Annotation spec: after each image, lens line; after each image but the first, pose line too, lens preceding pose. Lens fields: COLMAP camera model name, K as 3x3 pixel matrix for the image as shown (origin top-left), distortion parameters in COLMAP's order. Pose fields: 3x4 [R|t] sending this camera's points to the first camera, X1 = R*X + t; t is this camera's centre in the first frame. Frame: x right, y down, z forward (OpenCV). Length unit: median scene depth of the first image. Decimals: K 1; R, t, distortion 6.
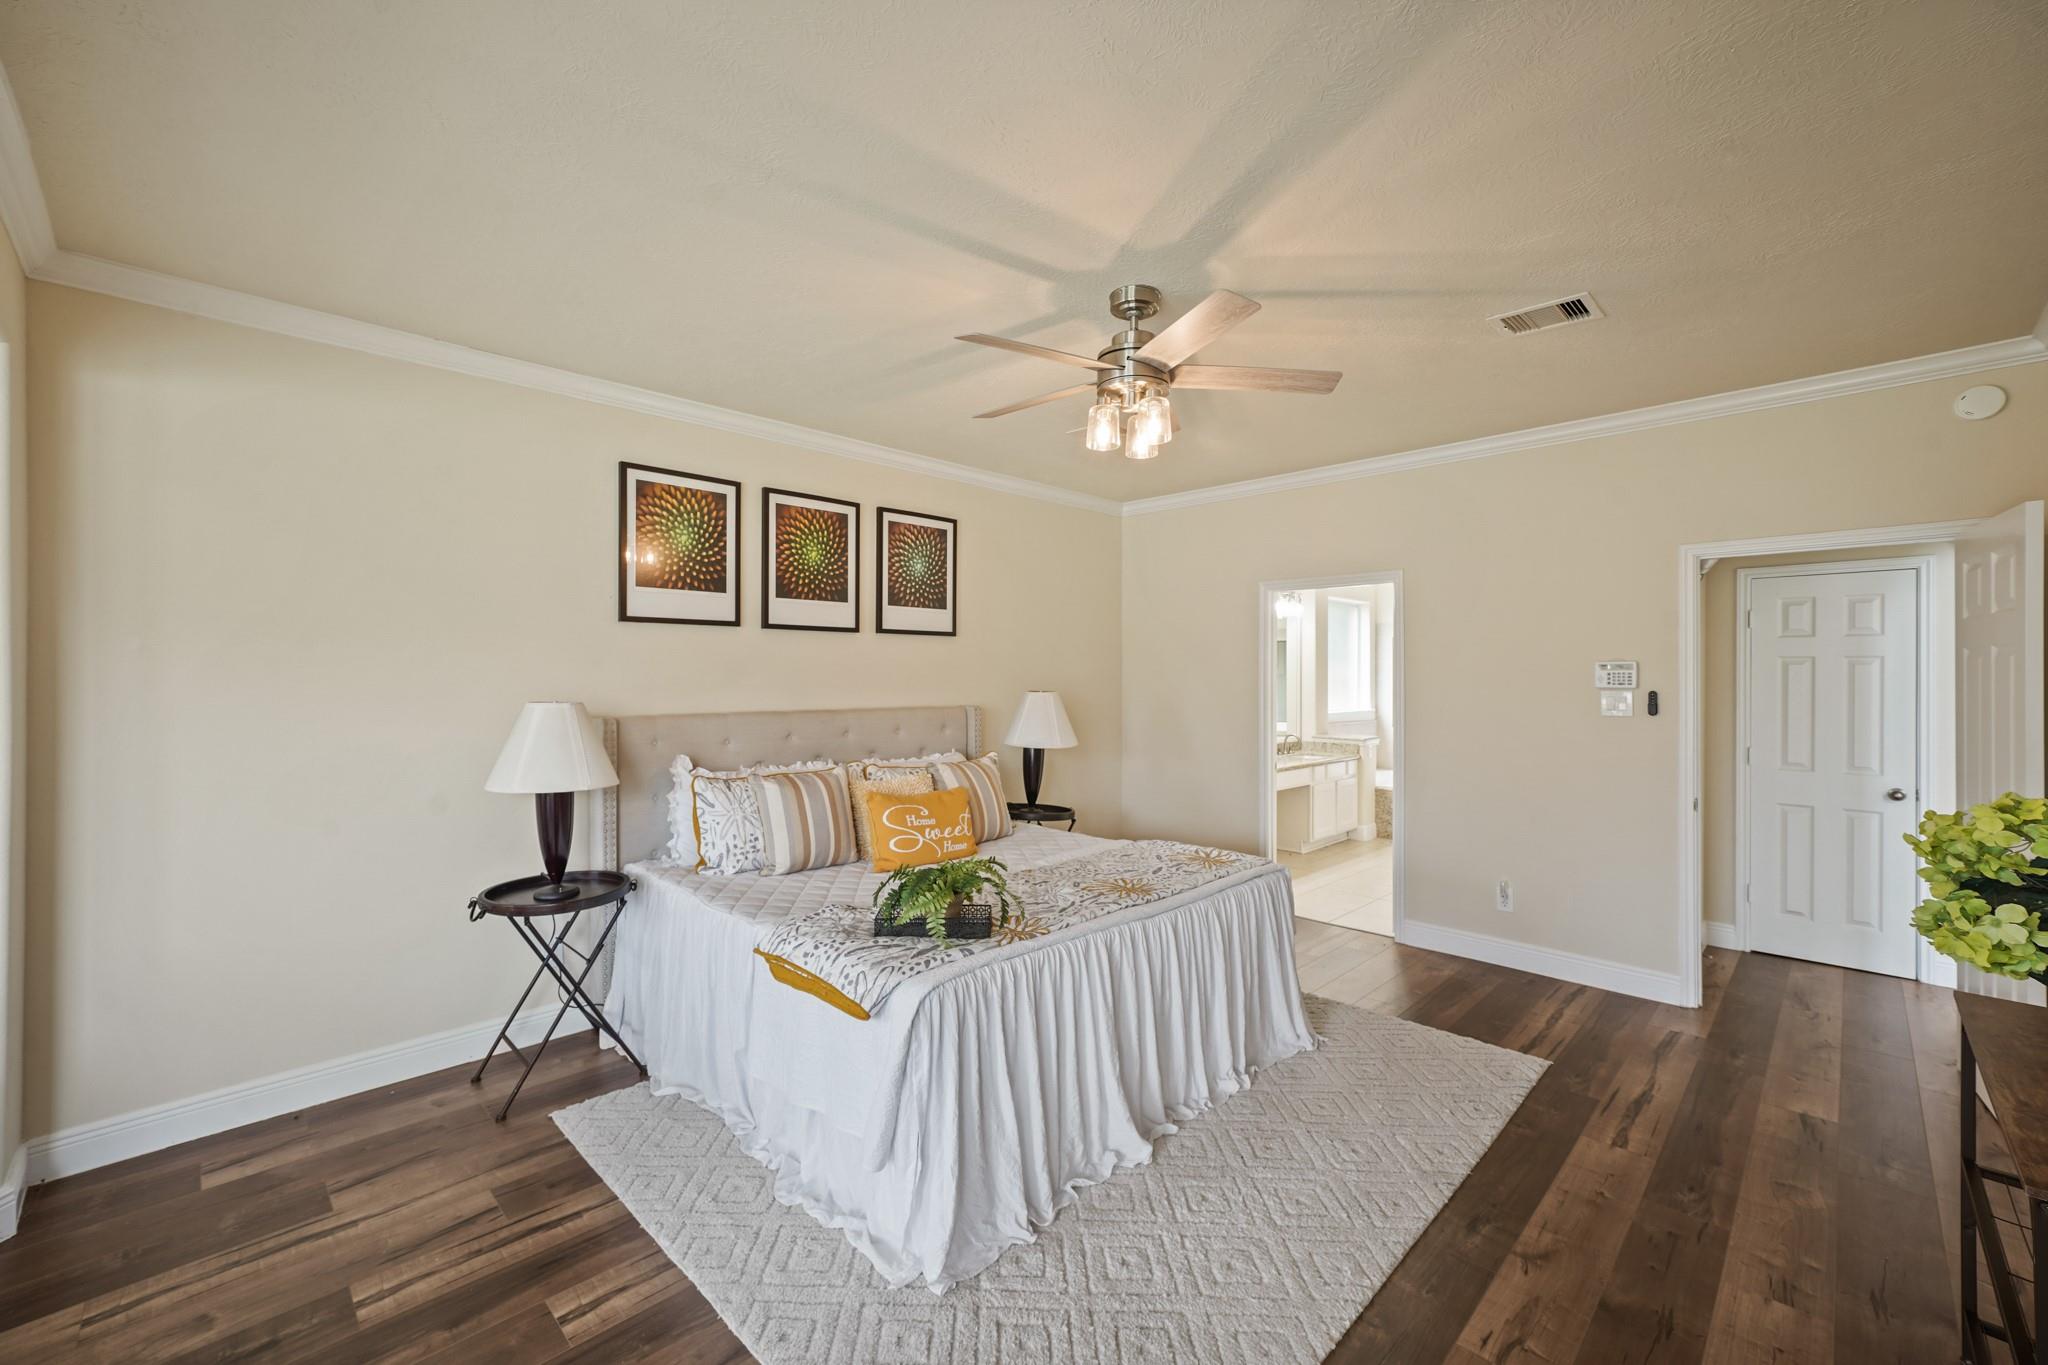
lens RADIAL K [[811.8, 0, 1021.9], [0, 811.8, 684.3], [0, 0, 1]] dist [-0.002476, 0.000893]
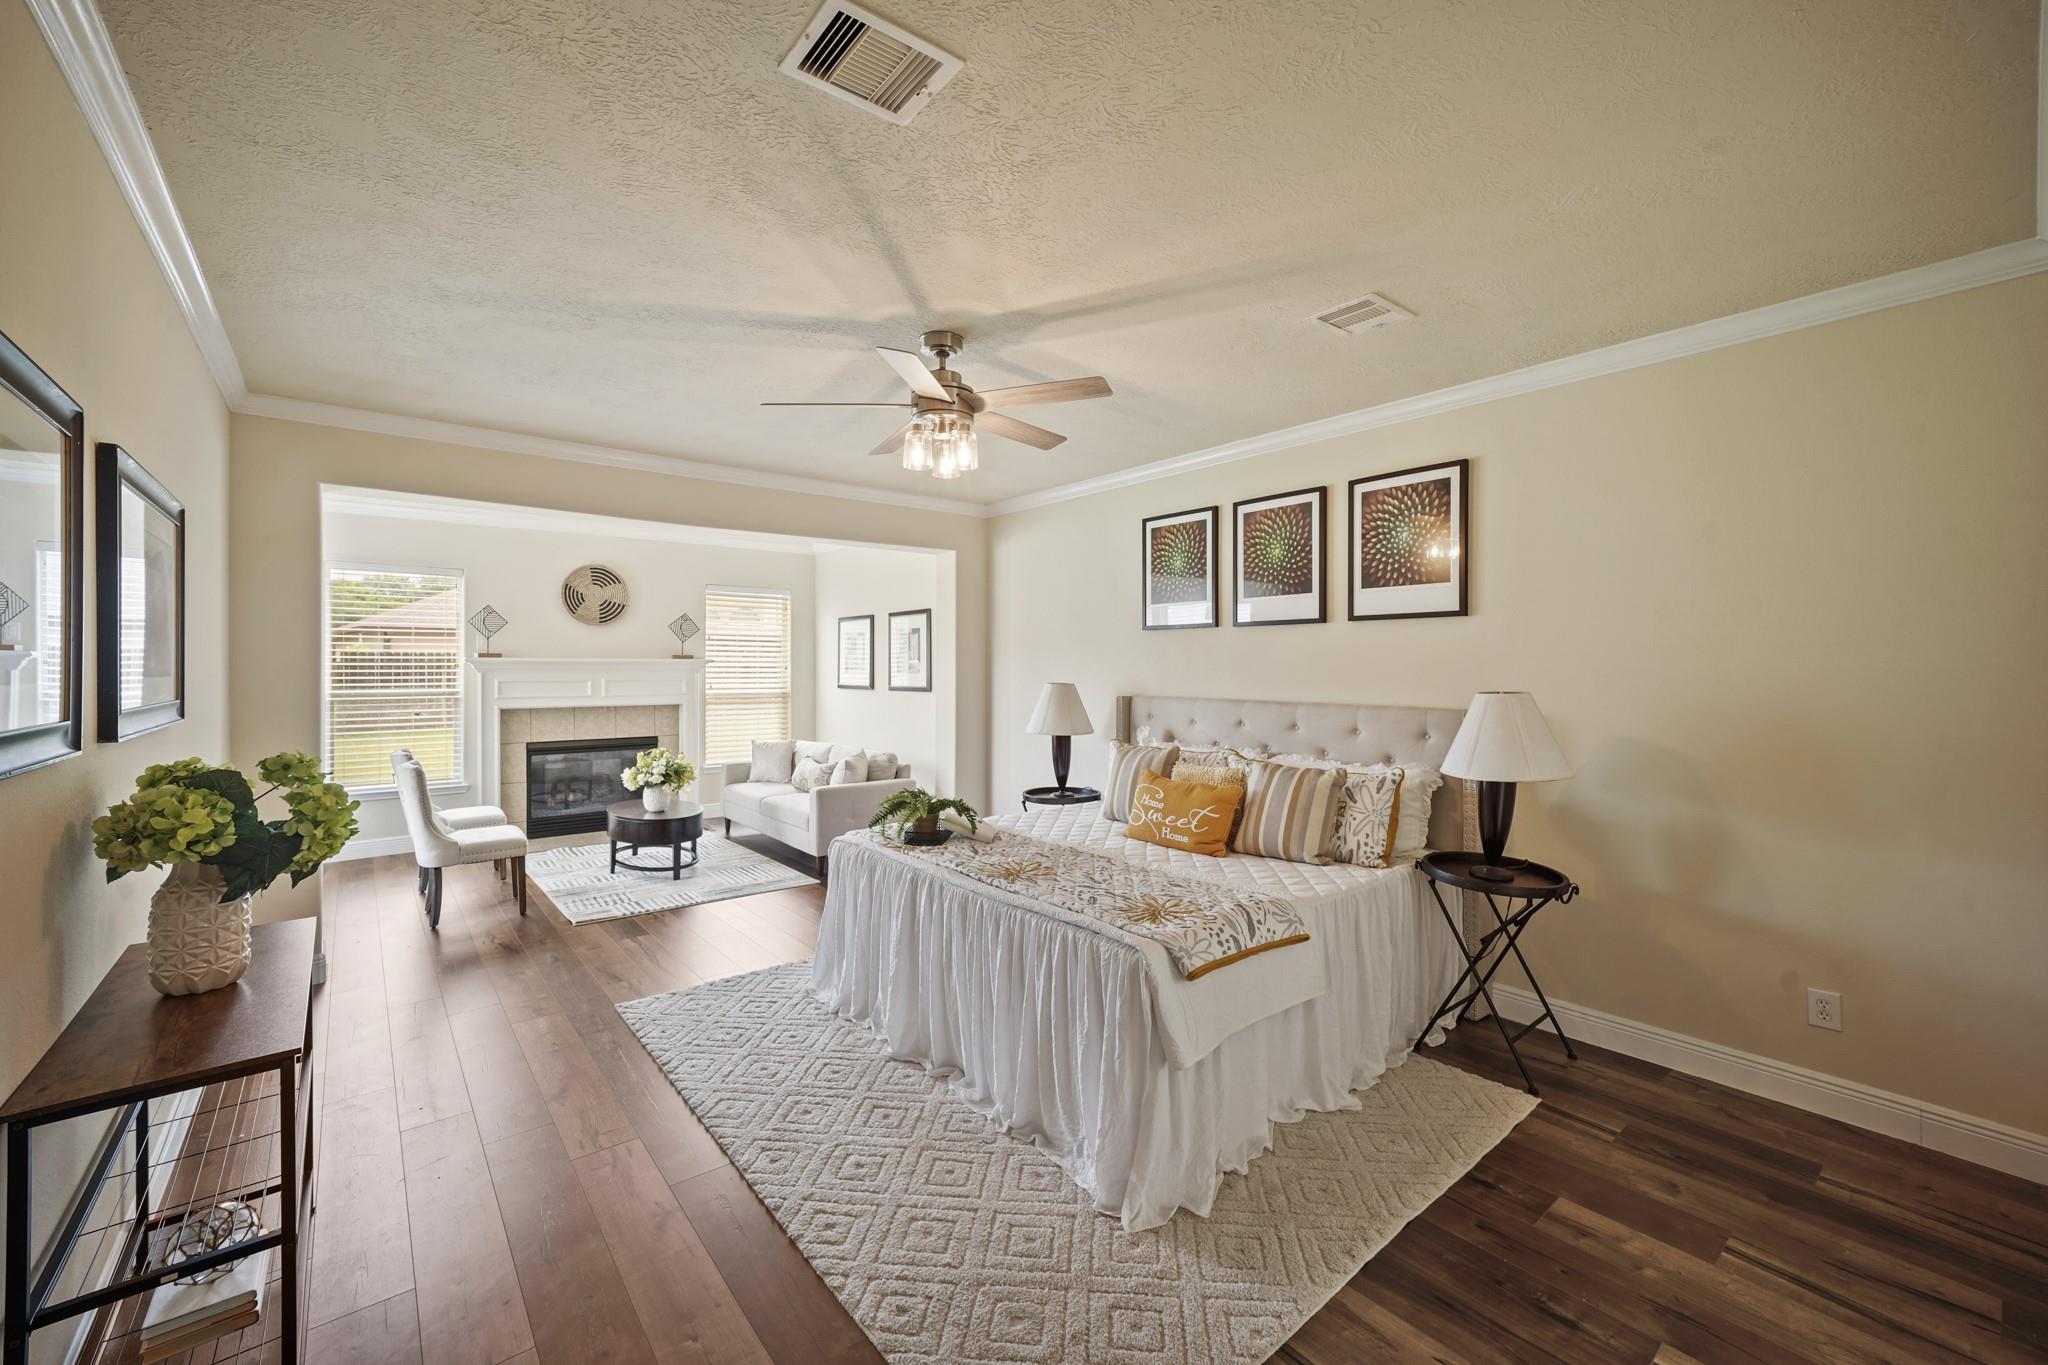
lens RADIAL K [[811.8, 0, 1021.9], [0, 811.8, 666.8], [0, 0, 1]] dist [-0.002476, 0.000893]
pose [[-0.078904, -0.005587, -0.996867, 0.743079], [-0.014201, 0.999889, -0.004480, -0.002691], [0.996781, 0.013803, -0.078975, 0.701143]]
